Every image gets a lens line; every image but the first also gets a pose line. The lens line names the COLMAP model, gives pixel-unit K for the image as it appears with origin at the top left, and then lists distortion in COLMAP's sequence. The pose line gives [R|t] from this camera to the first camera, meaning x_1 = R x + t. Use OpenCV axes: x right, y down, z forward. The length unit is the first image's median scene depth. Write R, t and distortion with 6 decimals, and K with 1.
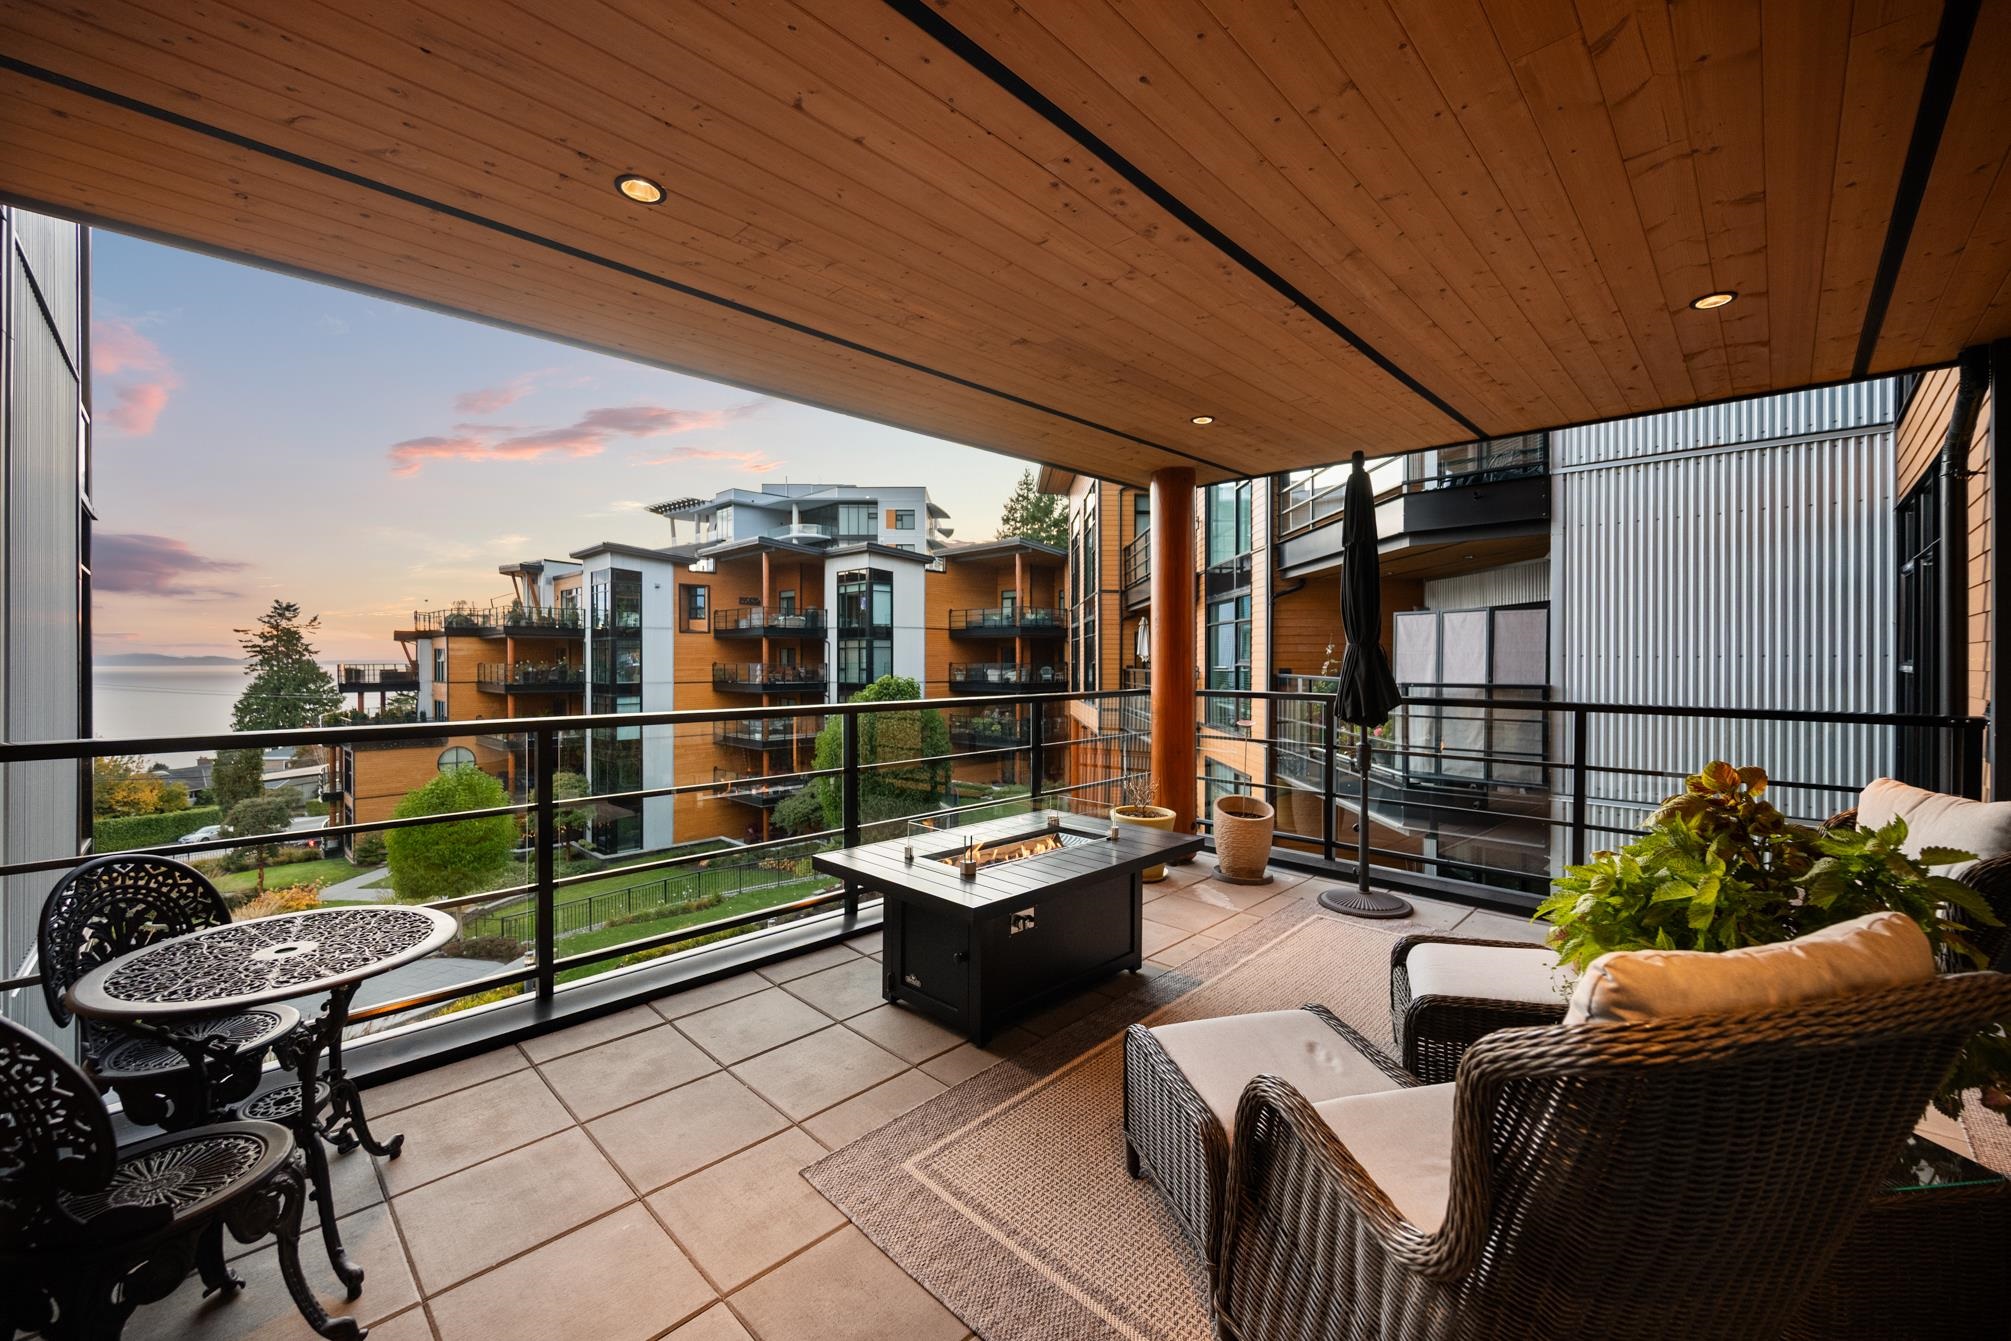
lens RADIAL K [[788.0, 0, 1006.9], [0, 788.0, 659.9], [0, 0, 1]] dist [-0.001556, -0.000018]
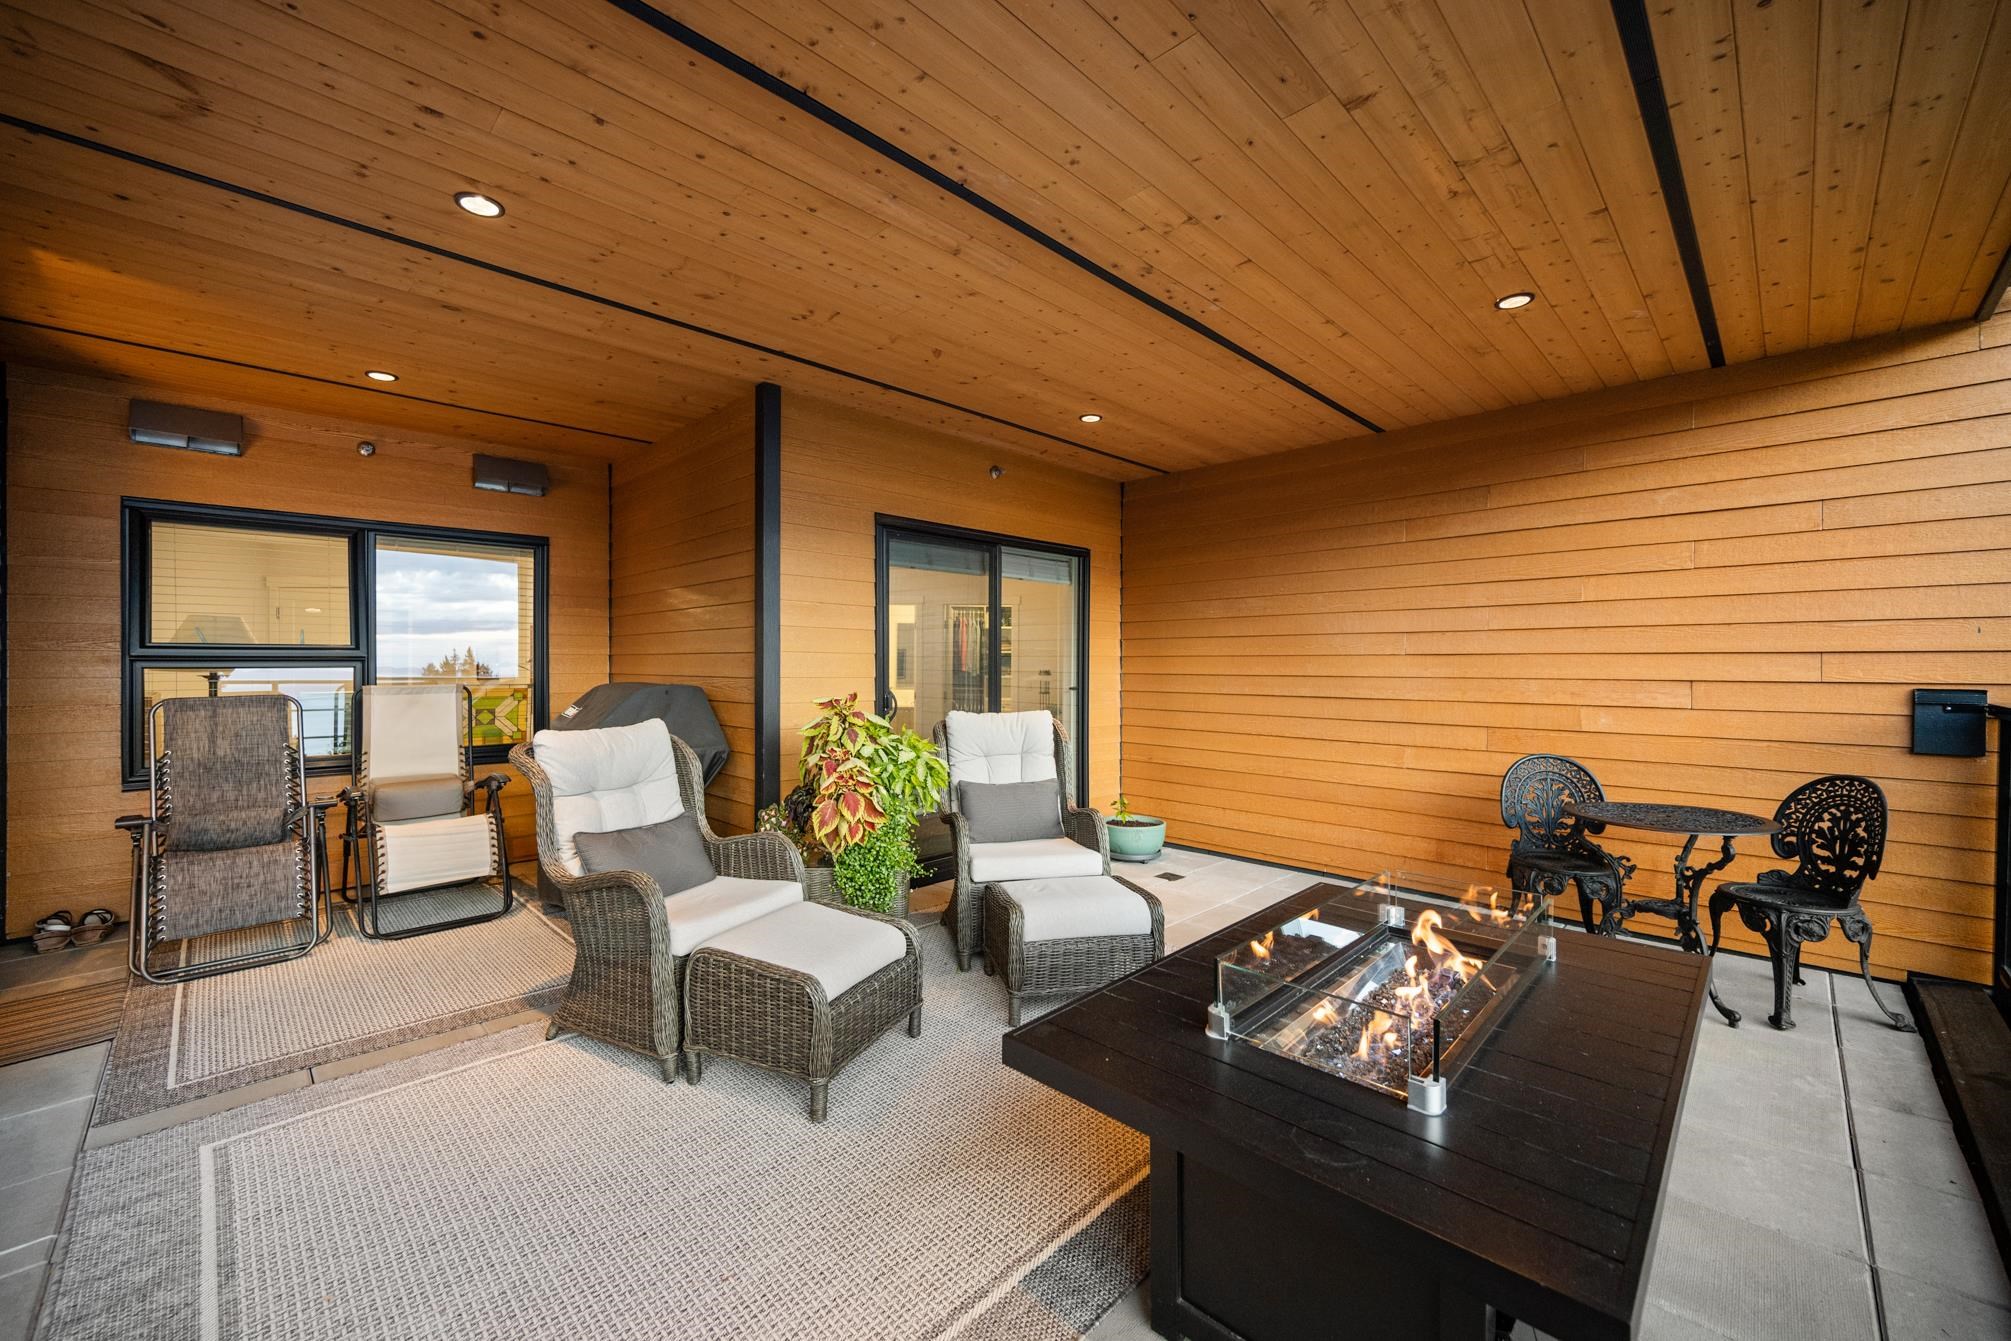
lens RADIAL K [[788.0, 0, 994.6], [0, 788.0, 669.0], [0, 0, 1]] dist [-0.001556, -0.000018]
pose [[-0.999820, -0.005302, 0.018190, 0.124408], [-0.005192, 0.999968, 0.006140, 0.014576], [-0.018222, 0.006045, -0.999816, 0.706174]]
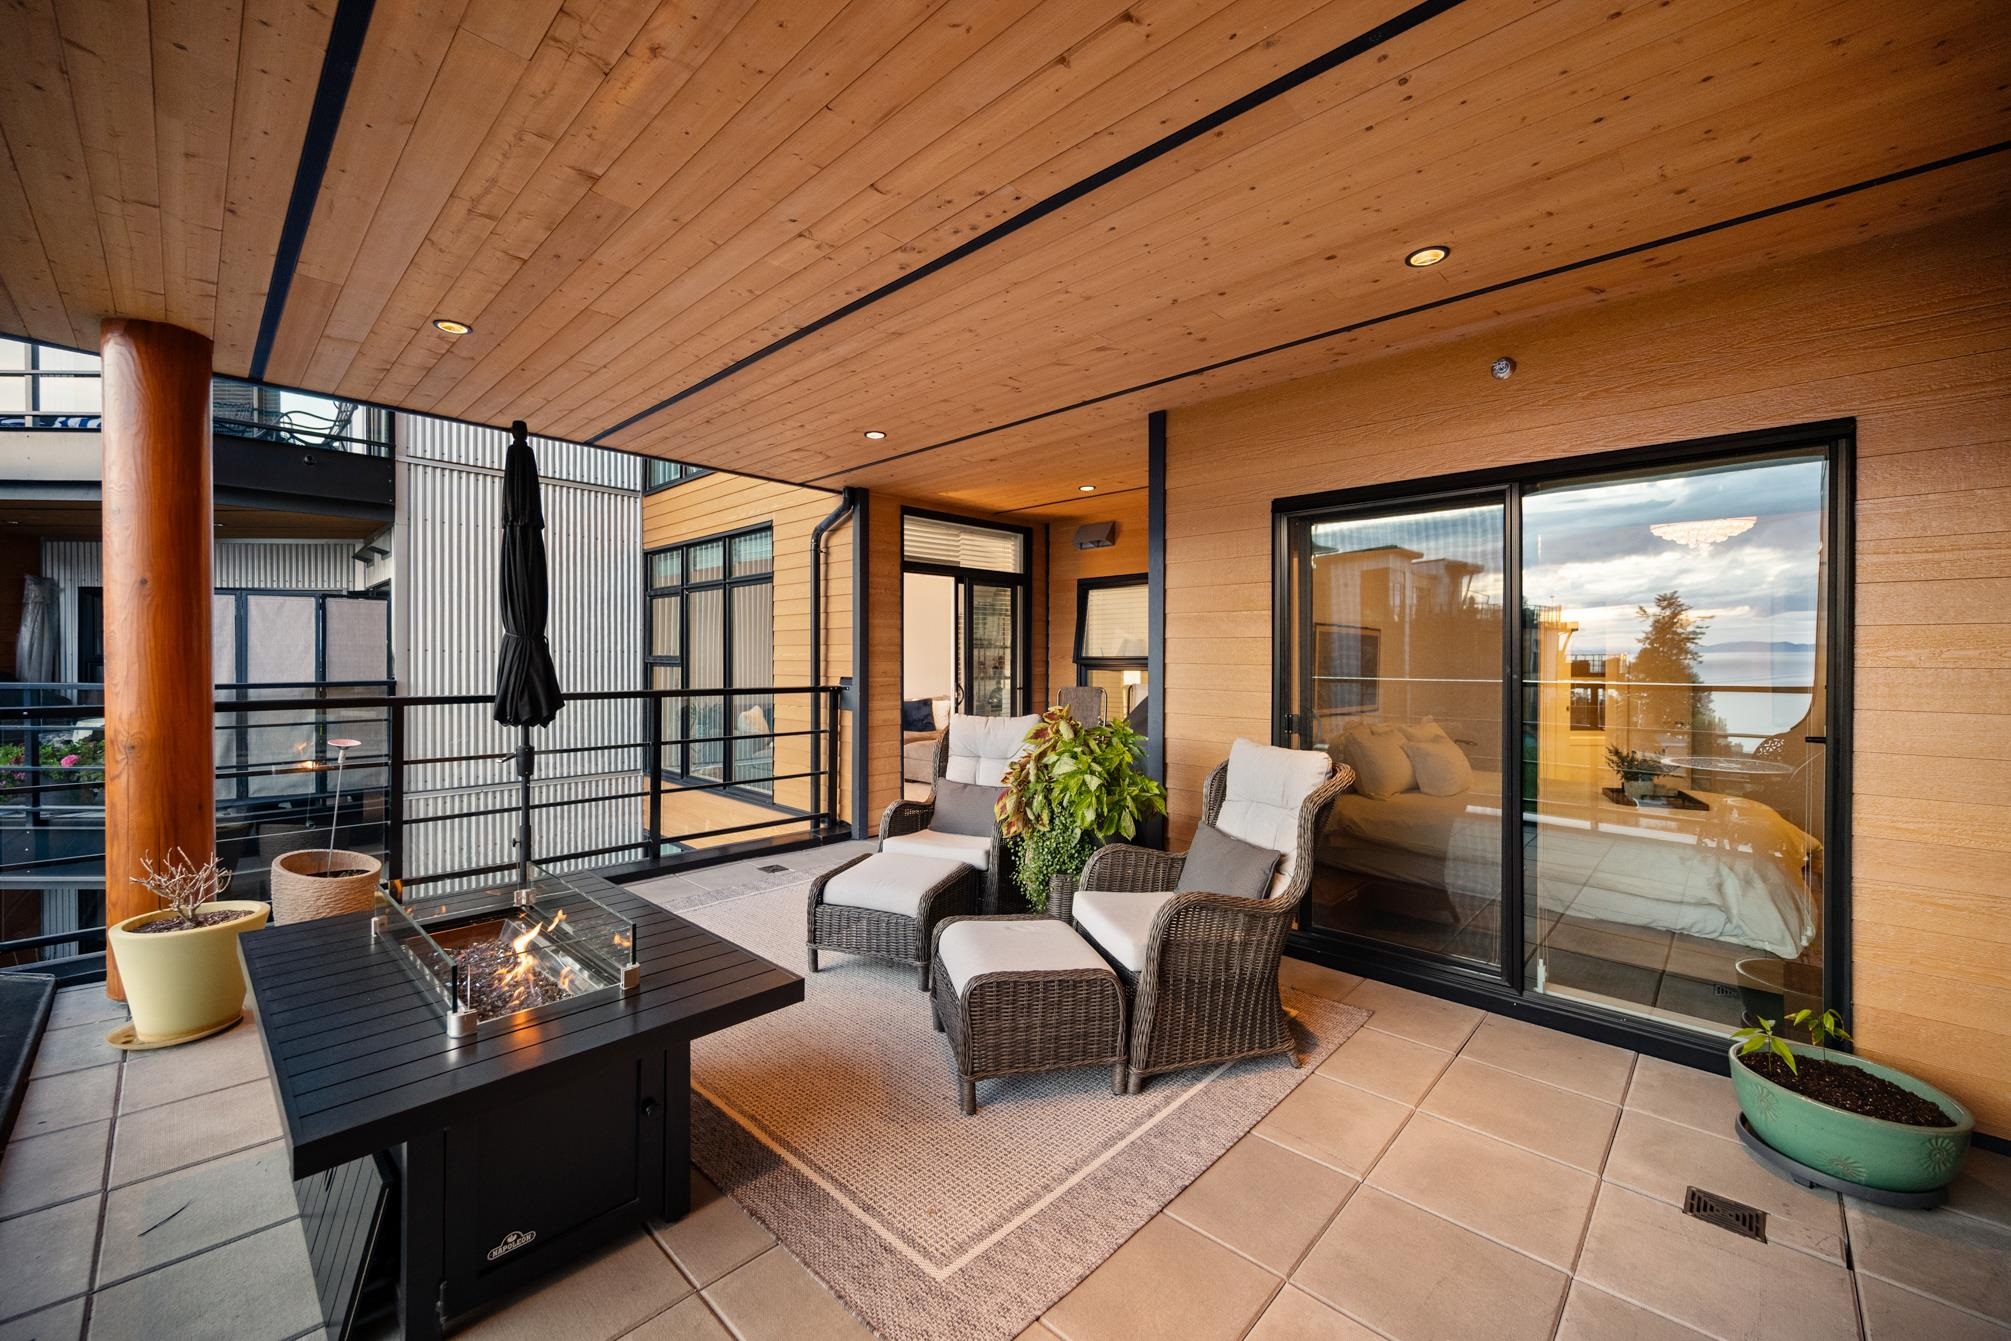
lens RADIAL K [[788.0, 0, 994.9], [0, 788.0, 663.7], [0, 0, 1]] dist [-0.001556, -0.000018]
pose [[-0.002546, -0.012036, 0.999924, -0.283940], [-0.001415, 0.999927, 0.012033, -0.000505], [-0.999996, -0.001384, -0.002563, 0.287672]]
